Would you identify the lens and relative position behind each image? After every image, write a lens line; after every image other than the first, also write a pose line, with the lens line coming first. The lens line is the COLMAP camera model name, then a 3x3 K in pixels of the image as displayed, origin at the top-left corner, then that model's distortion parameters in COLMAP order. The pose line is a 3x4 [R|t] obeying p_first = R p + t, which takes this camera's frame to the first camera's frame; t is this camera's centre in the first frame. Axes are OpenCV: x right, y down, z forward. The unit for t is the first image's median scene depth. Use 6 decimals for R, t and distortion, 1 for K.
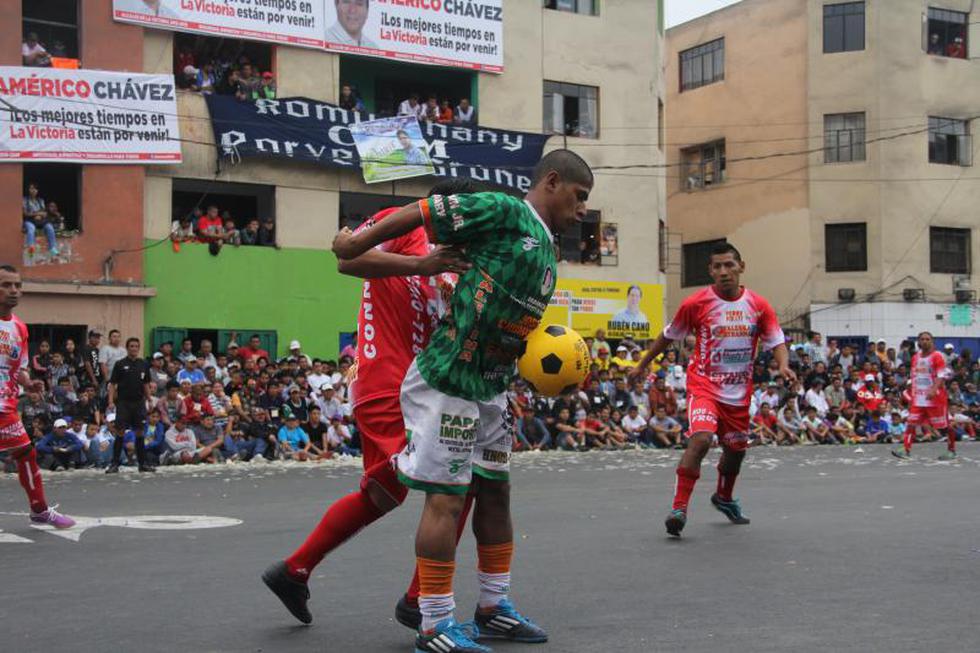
lens RADIAL K [[1415.2, 0, 490.0], [0, 1415.2, 326.5], [0, 0, 1]] dist [0.190041, 0.092781]
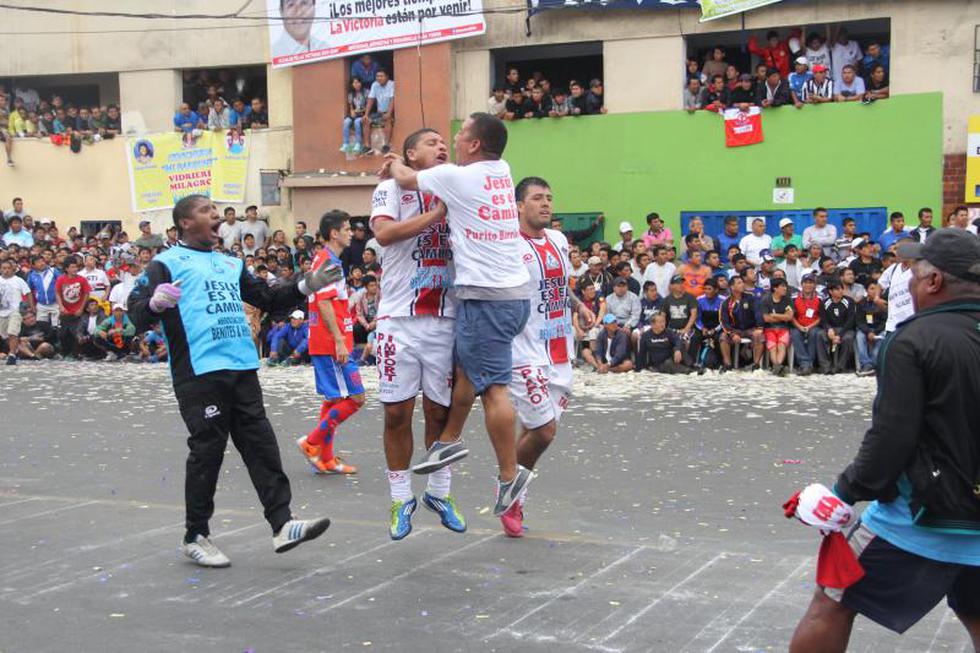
lens RADIAL K [[1415.2, 0, 490.0], [0, 1415.2, 326.5], [0, 0, 1]] dist [0.190041, 0.092781]
pose [[0.550298, 0.045633, -0.833720, 0.559086], [0.036026, 0.996278, 0.078310, 0.002576], [0.834191, -0.073129, 0.546606, 0.481691]]
